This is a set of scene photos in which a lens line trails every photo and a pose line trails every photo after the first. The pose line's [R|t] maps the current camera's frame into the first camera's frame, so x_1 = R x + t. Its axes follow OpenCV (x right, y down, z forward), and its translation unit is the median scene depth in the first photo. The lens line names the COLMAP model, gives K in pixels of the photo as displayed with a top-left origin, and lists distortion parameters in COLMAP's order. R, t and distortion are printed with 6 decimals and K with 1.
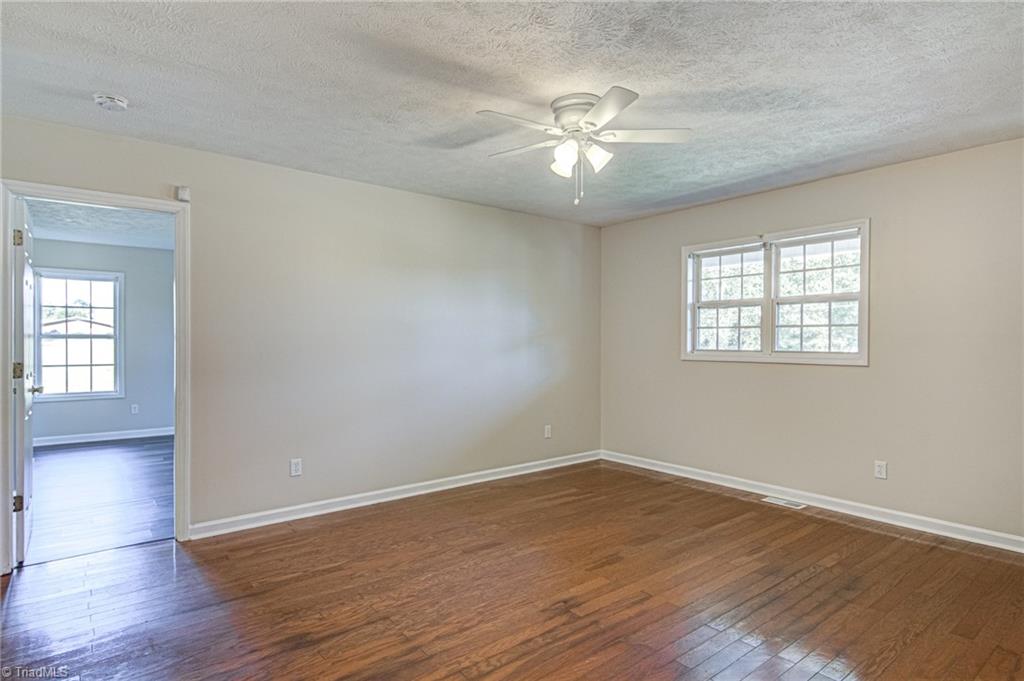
lens RADIAL K [[529.2, 0, 501.4], [0, 529.2, 343.3], [0, 0, 1]] dist [0.023619, -0.018874]
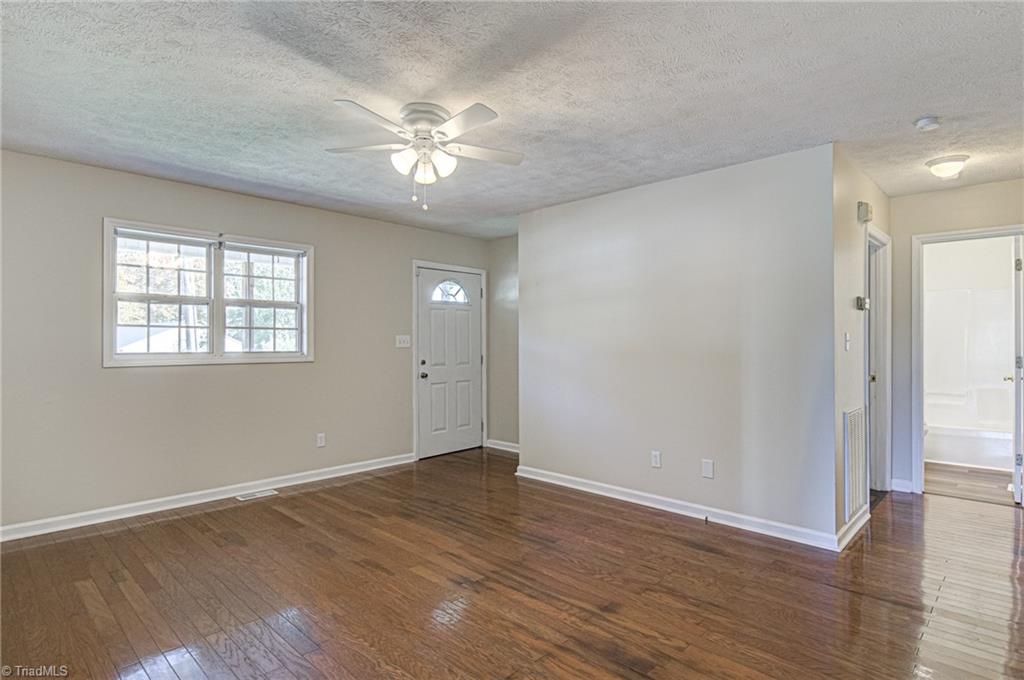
lens RADIAL K [[547.2, 0, 512.0], [0, 547.2, 340.0], [0, 0, 1]] dist [0.023016, -0.021790]
pose [[-0.143504, 0.005073, 0.989637, -0.857980], [0.003446, 0.999983, -0.004626, -0.001894], [-0.989644, 0.002746, -0.143519, 0.902220]]
